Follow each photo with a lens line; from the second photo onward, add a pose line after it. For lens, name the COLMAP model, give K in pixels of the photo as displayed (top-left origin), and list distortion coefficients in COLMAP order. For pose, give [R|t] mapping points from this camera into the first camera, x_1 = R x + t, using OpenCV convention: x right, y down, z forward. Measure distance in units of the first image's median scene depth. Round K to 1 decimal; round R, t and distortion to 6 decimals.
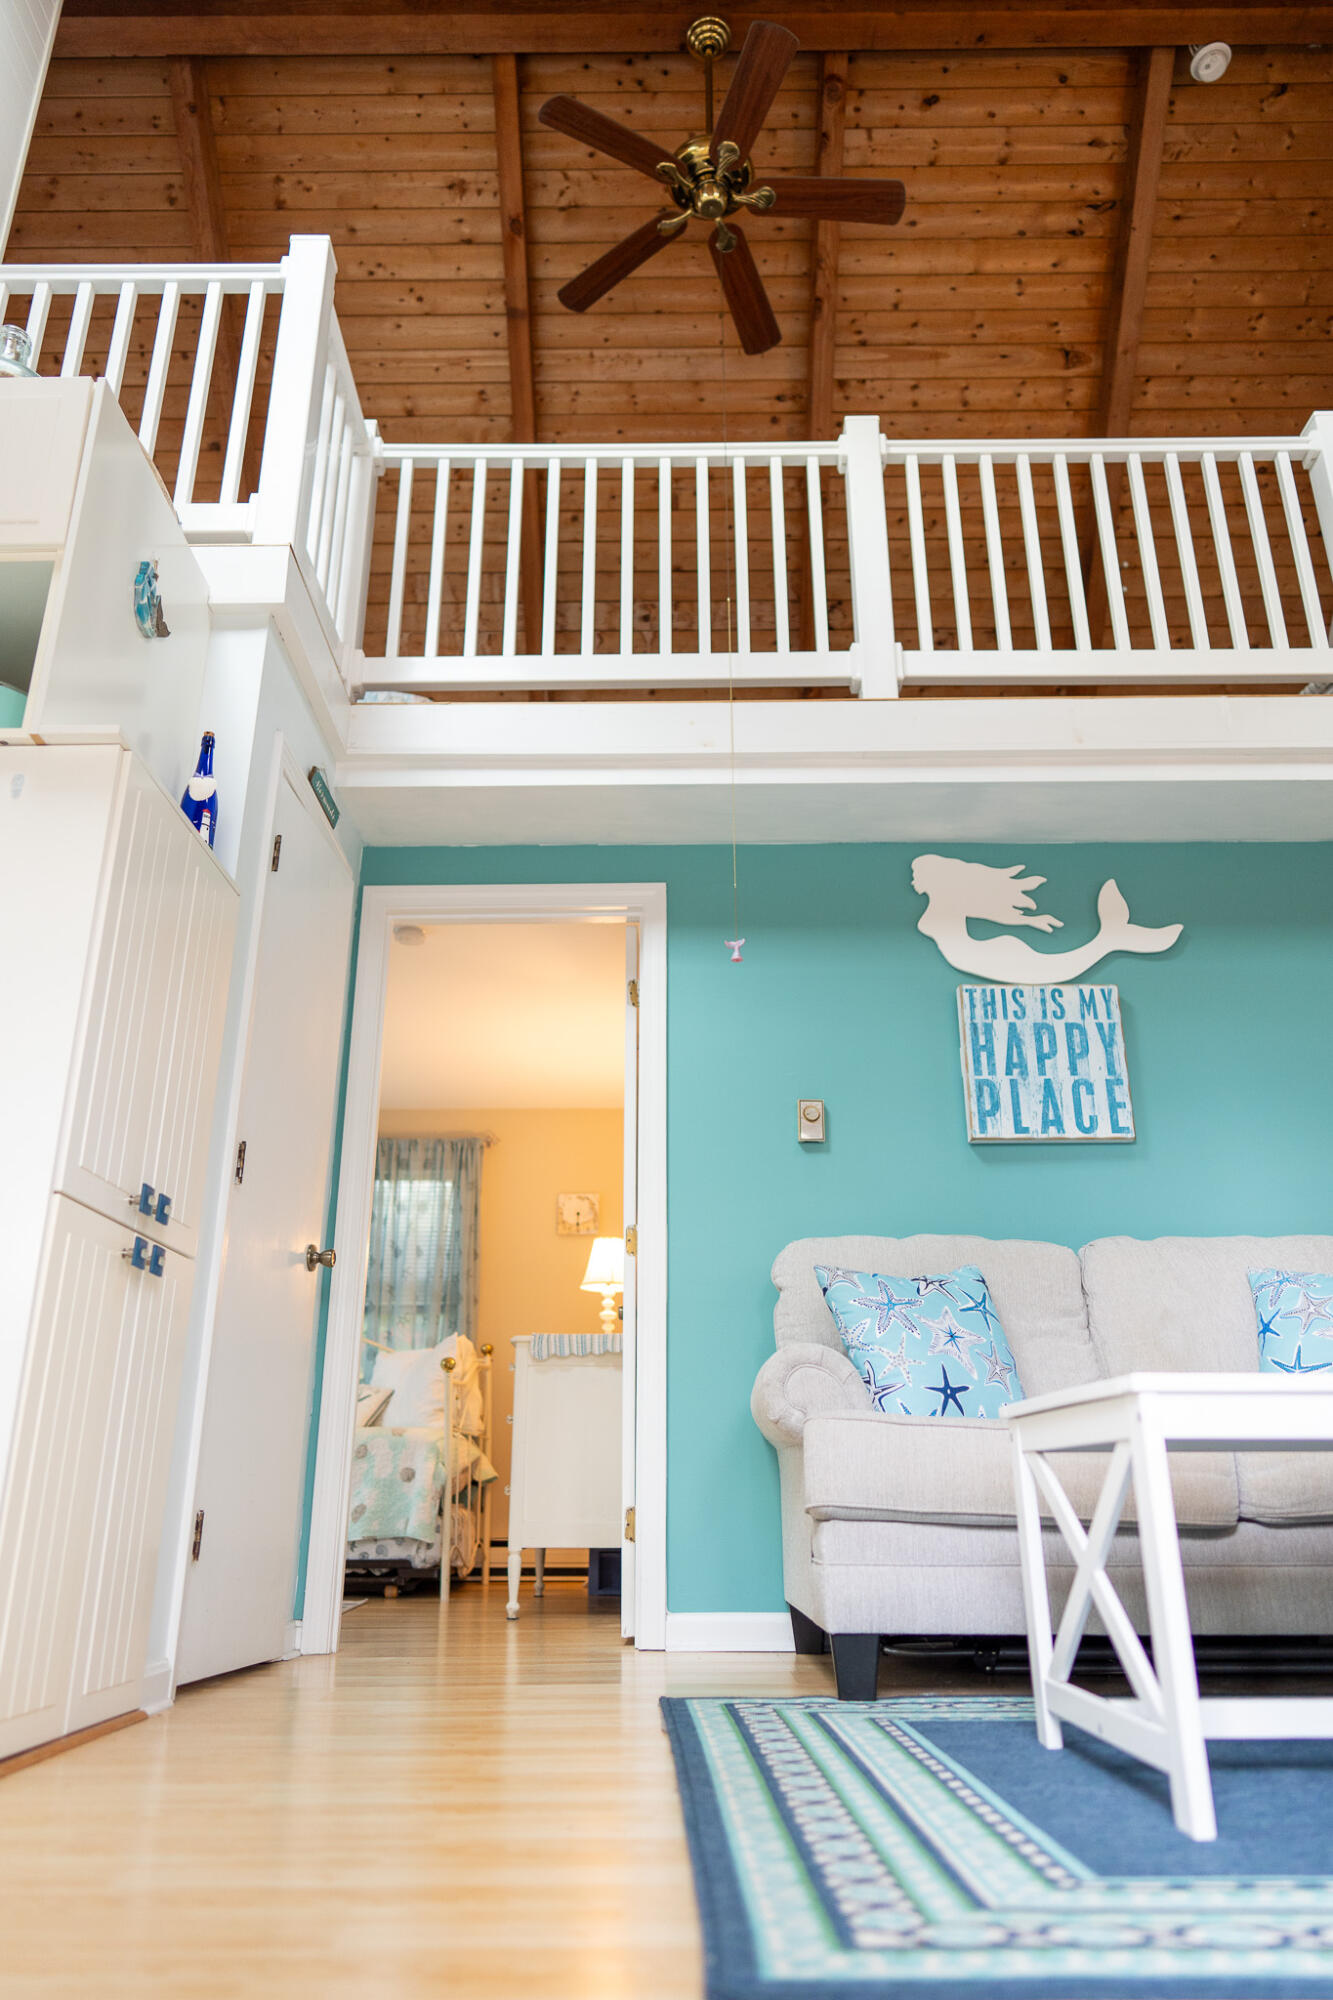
lens RADIAL K [[1339.7, 0, 666.5], [0, 1339.7, 1000.0], [0, 0, 1]] dist [-0.008968, 0.005646]
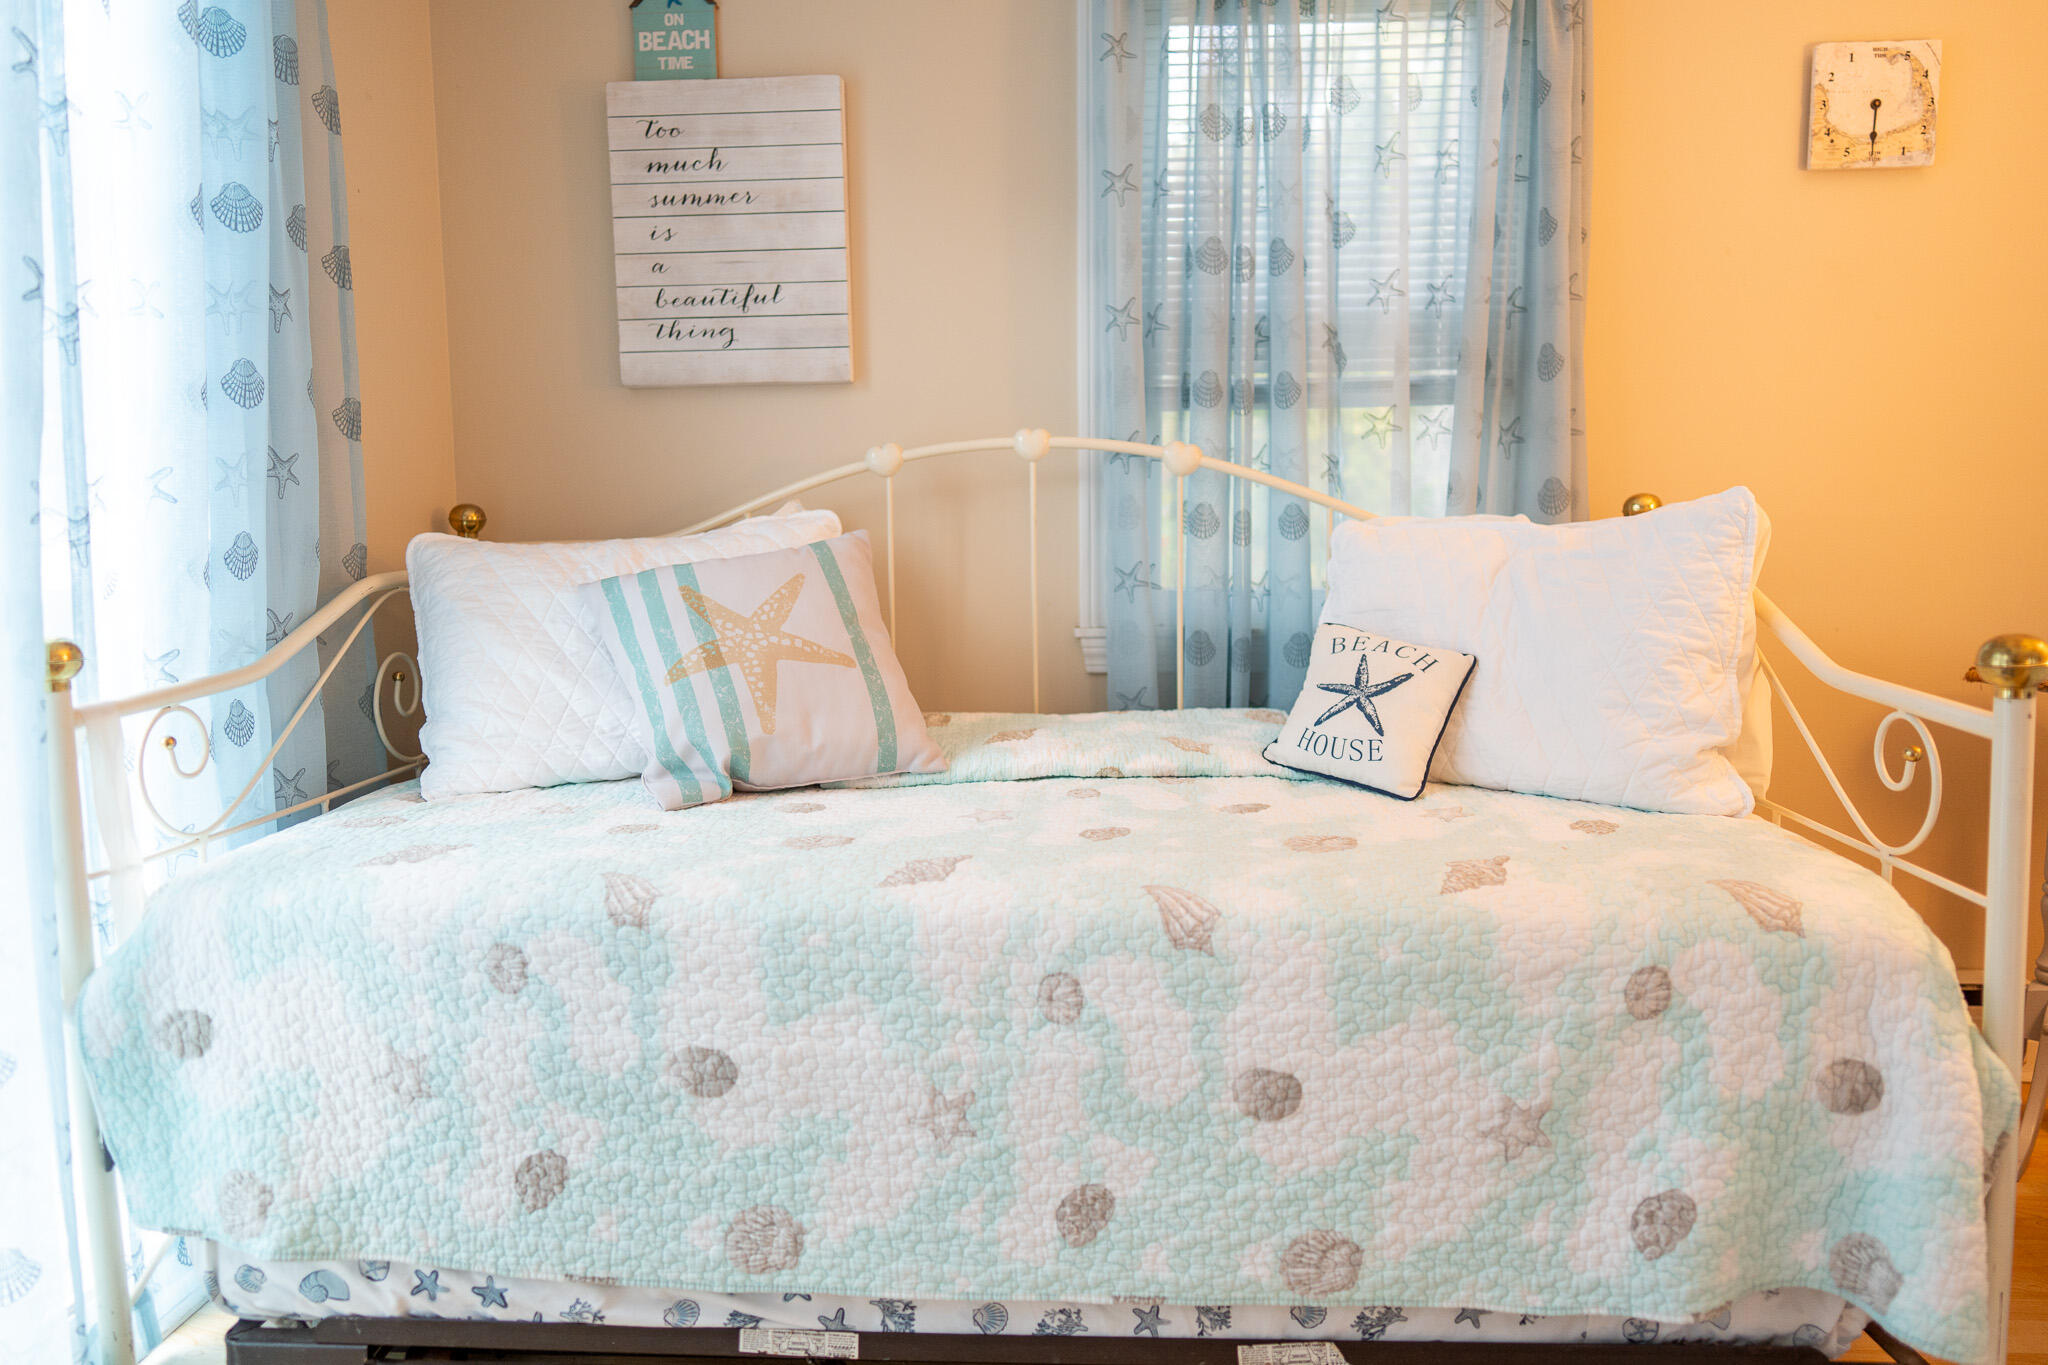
lens RADIAL K [[1371.8, 0, 1032.4], [0, 1371.8, 683.3], [0, 0, 1]] dist [-0.008968, 0.005646]
pose [[0.998814, -0.002333, -0.048633, -0.454866], [0.023967, 0.893018, 0.449382, 0.227126], [0.042382, -0.450014, 0.892015, 1.083003]]
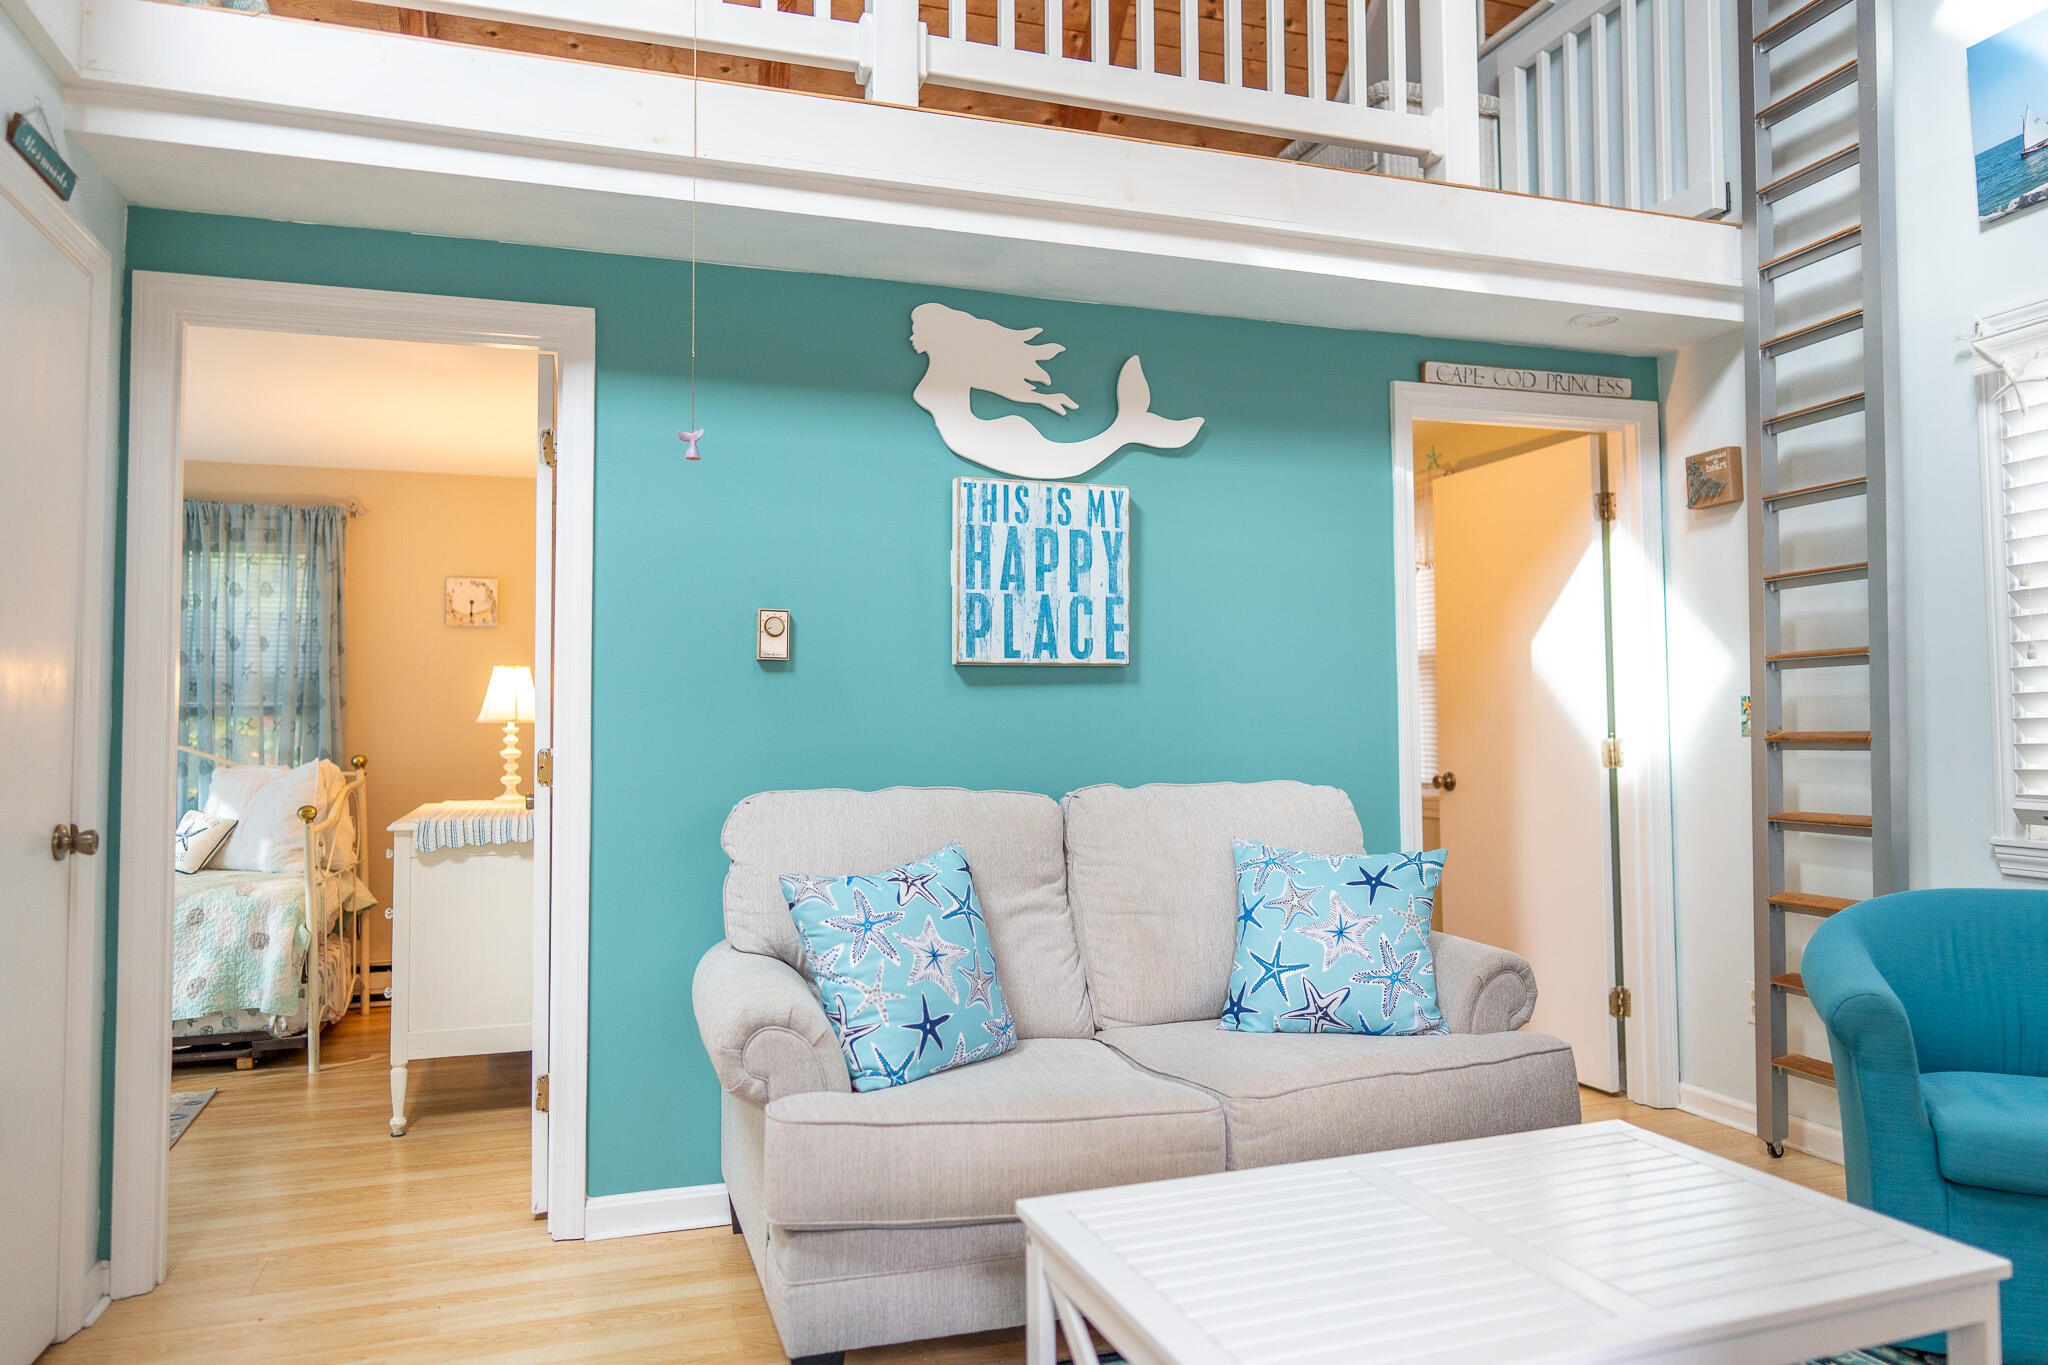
lens RADIAL K [[1345.7, 0, 1032.5], [0, 1345.7, 679.6], [0, 0, 1]] dist [-0.004391, 0.003091]
pose [[0.945175, 0.011069, 0.326377, -0.012985], [-0.110843, 0.950968, 0.288745, -0.140803], [-0.307178, -0.309091, 0.900058, 0.179720]]
